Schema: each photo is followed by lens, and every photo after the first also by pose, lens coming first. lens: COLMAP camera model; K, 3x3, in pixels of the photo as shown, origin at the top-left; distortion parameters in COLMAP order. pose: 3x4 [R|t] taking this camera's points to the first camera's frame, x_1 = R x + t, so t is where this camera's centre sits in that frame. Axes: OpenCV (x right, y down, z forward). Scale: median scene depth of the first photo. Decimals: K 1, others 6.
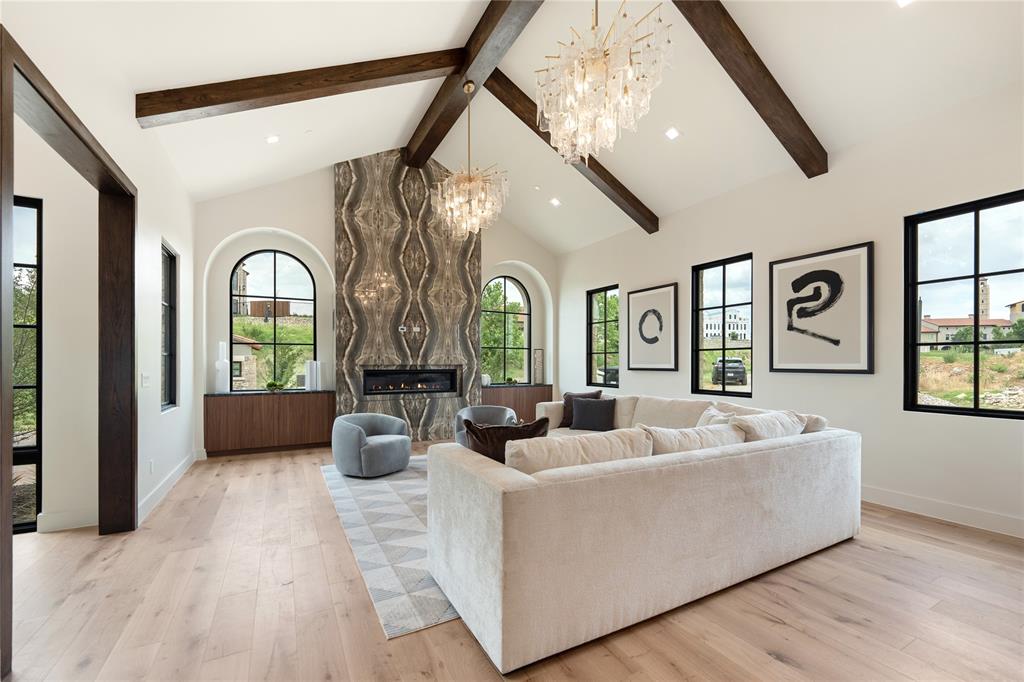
lens RADIAL K [[425.6, 0, 519.2], [0, 425.6, 364.6], [0, 0, 1]] dist [0.001026, 0.000055]
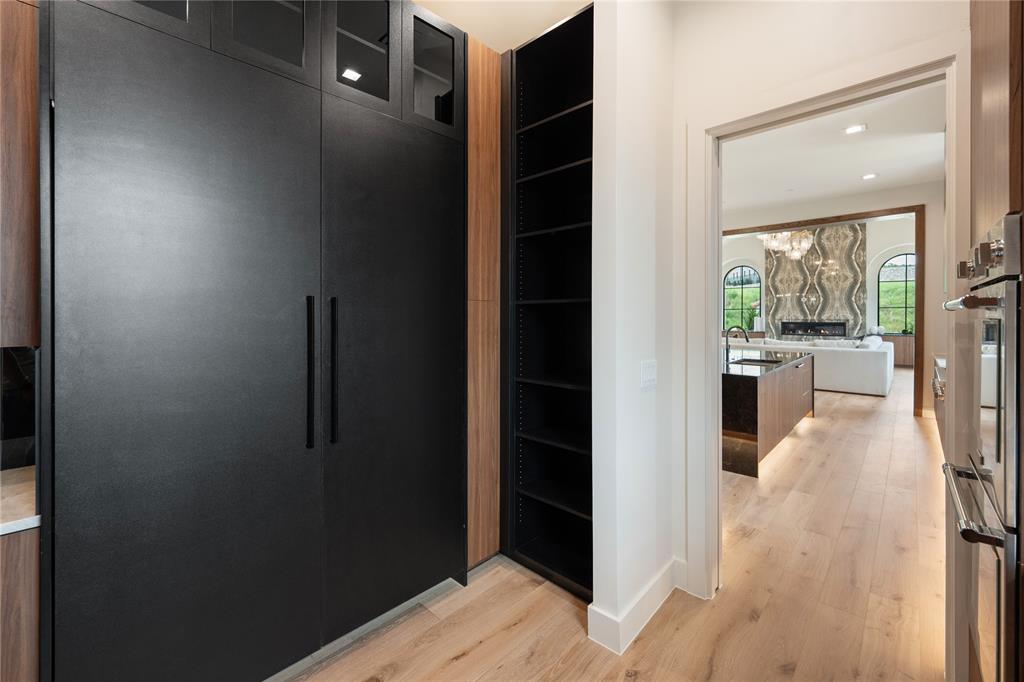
lens RADIAL K [[425.6, 0, 517.2], [0, 425.6, 311.4], [0, 0, 1]] dist [0.001026, 0.000055]
pose [[0.318659, -0.007097, -0.947843, 1.125385], [-0.004028, 0.999953, -0.008842, -0.013277], [0.947861, 0.006635, 0.318615, -0.781032]]
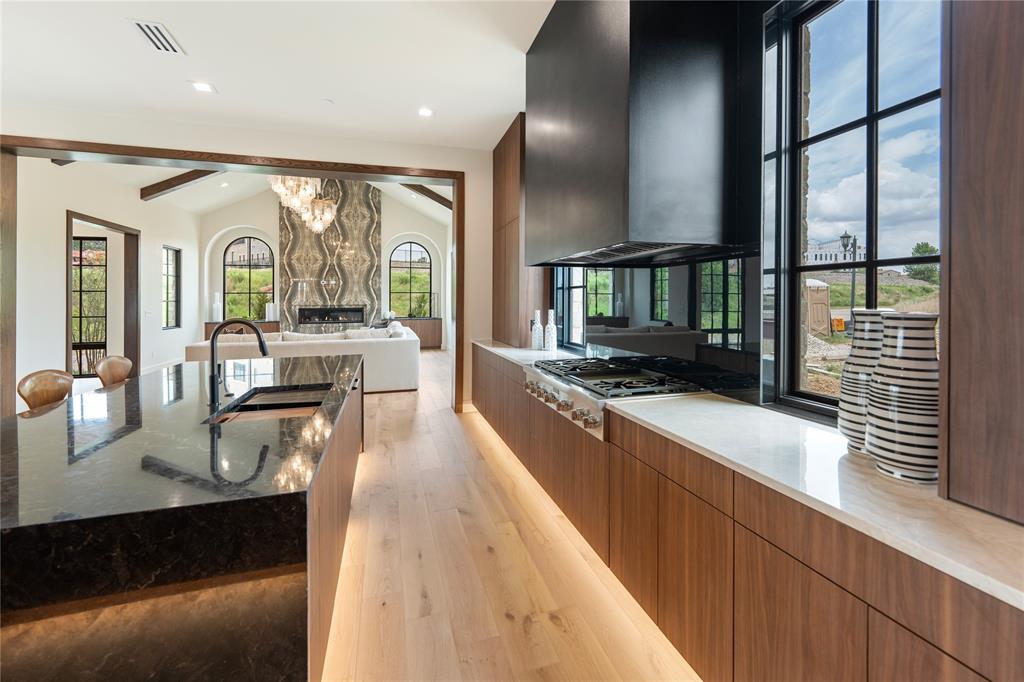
lens RADIAL K [[425.6, 0, 514.5], [0, 425.6, 298.7], [0, 0, 1]] dist [0.001026, 0.000055]
pose [[0.979231, -0.007541, -0.202607, 0.791005], [0.005981, 0.999948, -0.008313, -0.006424], [0.202659, 0.006929, 0.979225, -0.429266]]
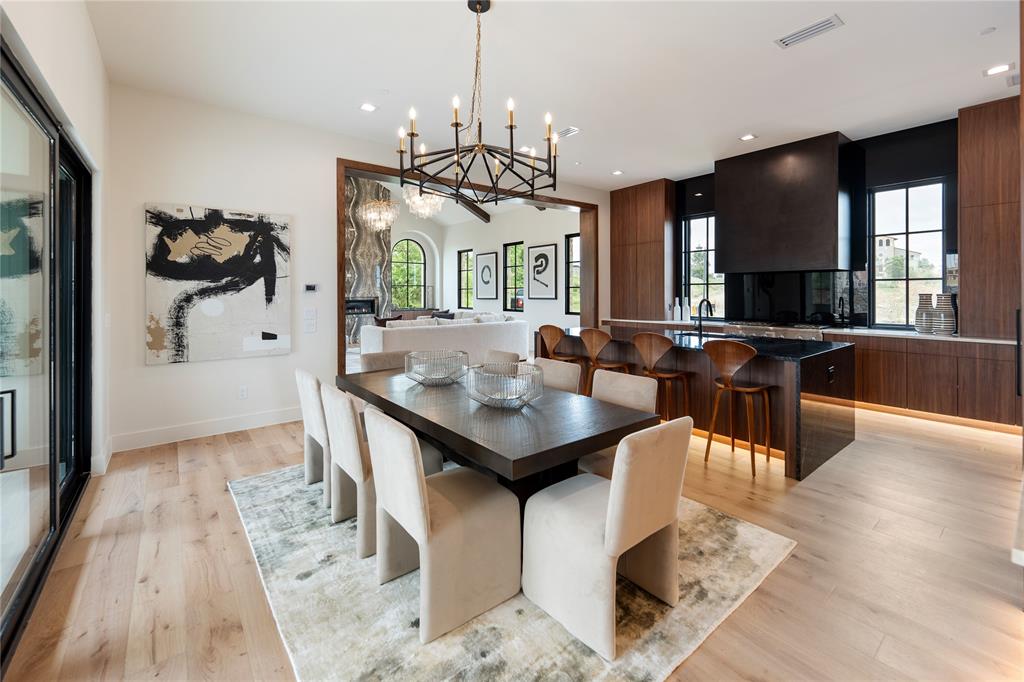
lens RADIAL K [[425.6, 0, 515.1], [0, 425.6, 292.3], [0, 0, 1]] dist [0.001026, 0.000055]
pose [[0.987093, -0.007445, 0.159977, 0.138717], [0.008296, 0.999955, -0.004653, -0.005953], [-0.159935, 0.005921, 0.987110, -0.785476]]
